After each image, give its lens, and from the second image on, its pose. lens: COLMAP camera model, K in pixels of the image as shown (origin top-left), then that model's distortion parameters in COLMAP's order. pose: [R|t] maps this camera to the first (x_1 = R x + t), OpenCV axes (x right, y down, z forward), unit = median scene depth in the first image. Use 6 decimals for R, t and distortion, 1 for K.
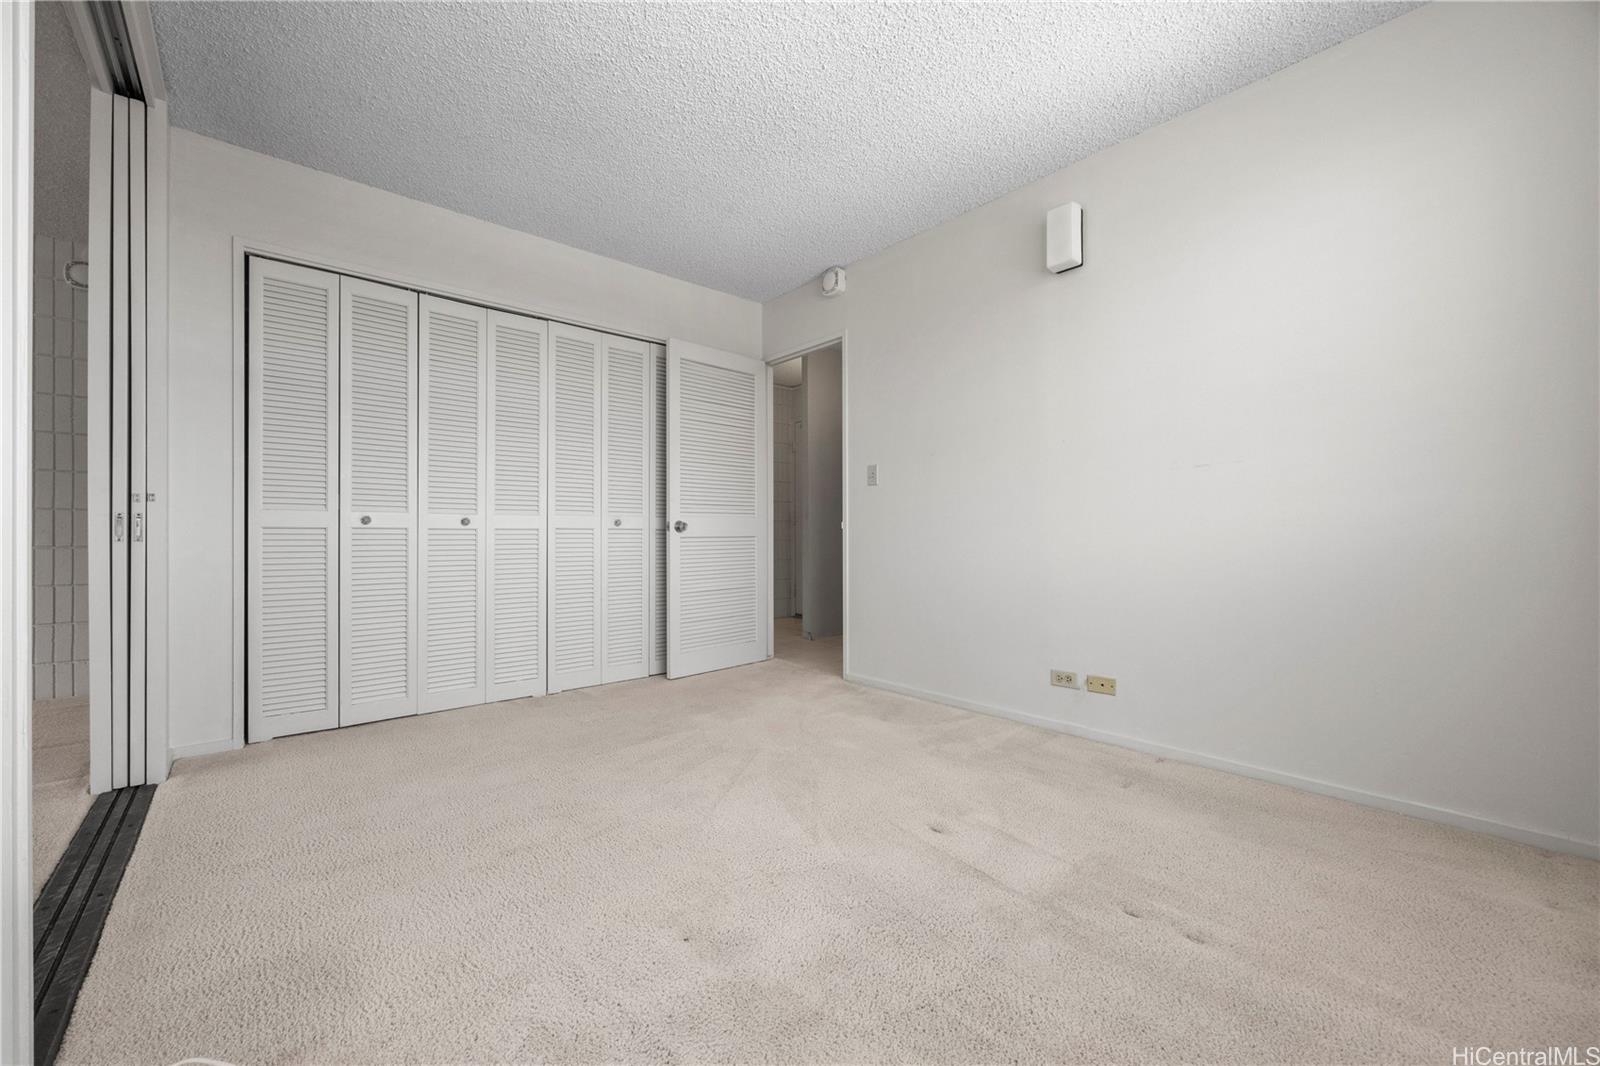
lens RADIAL K [[631.4, 0, 810.1], [0, 631.4, 536.9], [0, 0, 1]] dist [-0.003341, -0.000107]
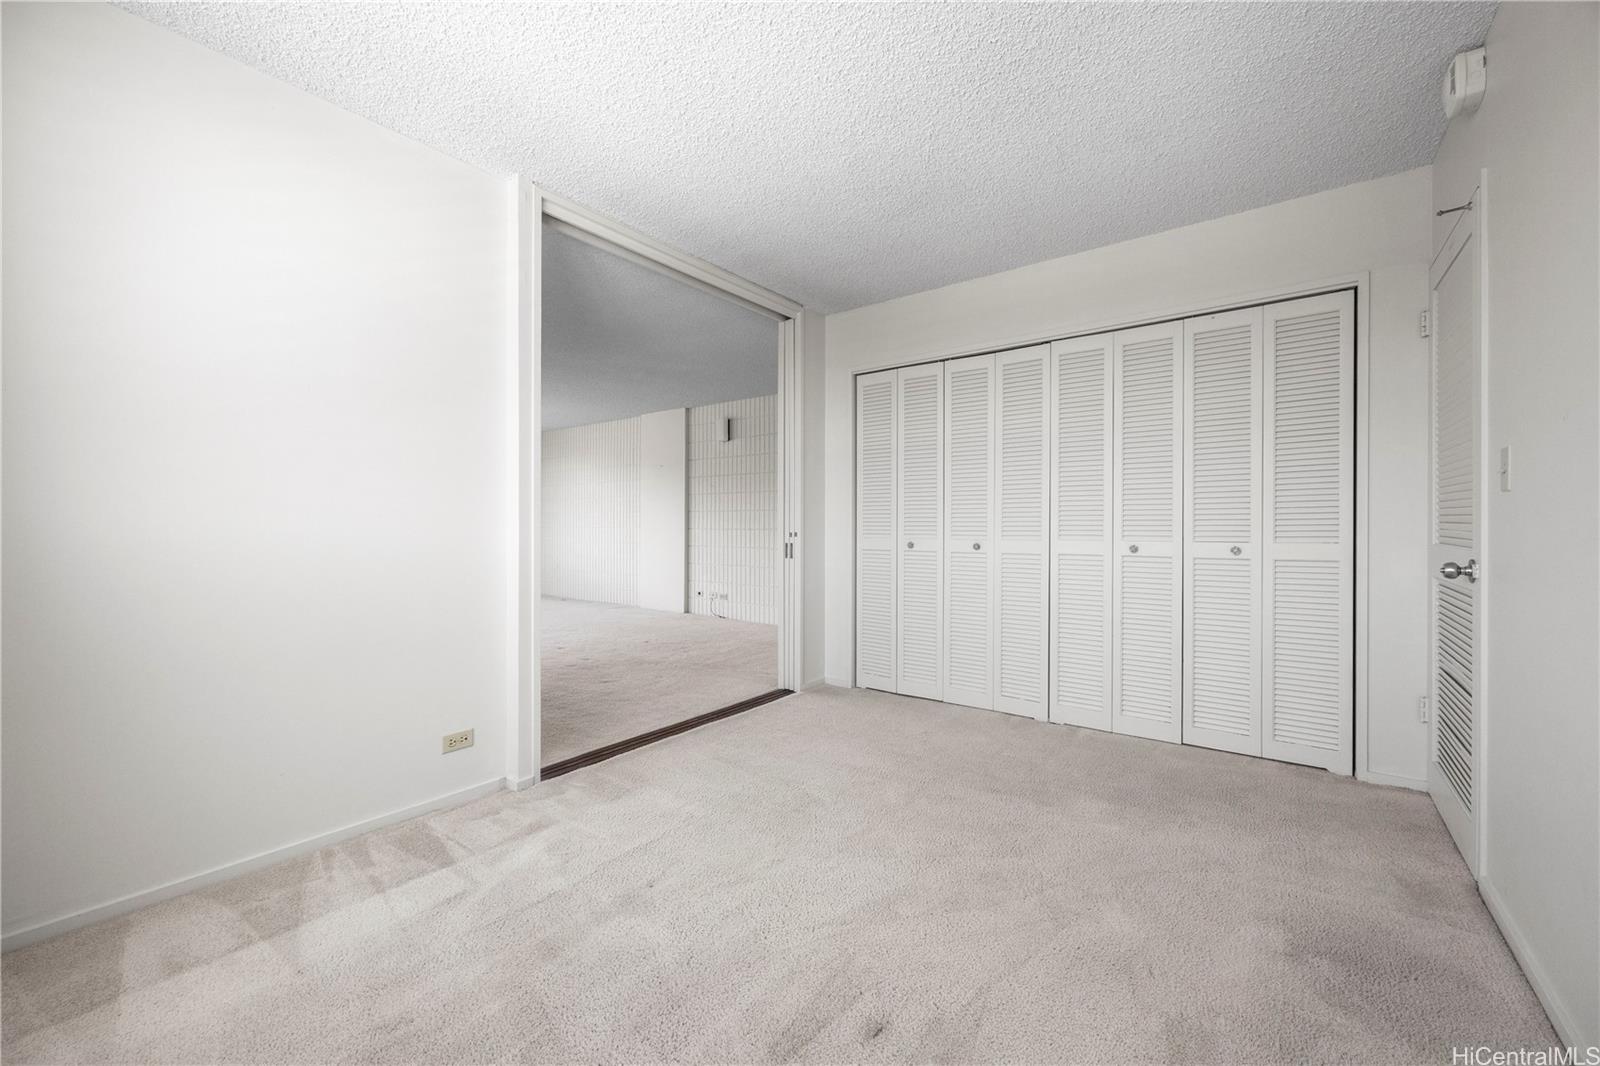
lens RADIAL K [[625.0, 0, 797.2], [0, 625.0, 535.8], [0, 0, 1]] dist [-0.004239, -0.000314]
pose [[0.184126, 0.014386, -0.982797, 0.502092], [-0.007427, 0.999885, 0.013245, -0.055218], [0.982875, 0.004861, 0.184212, 0.462605]]
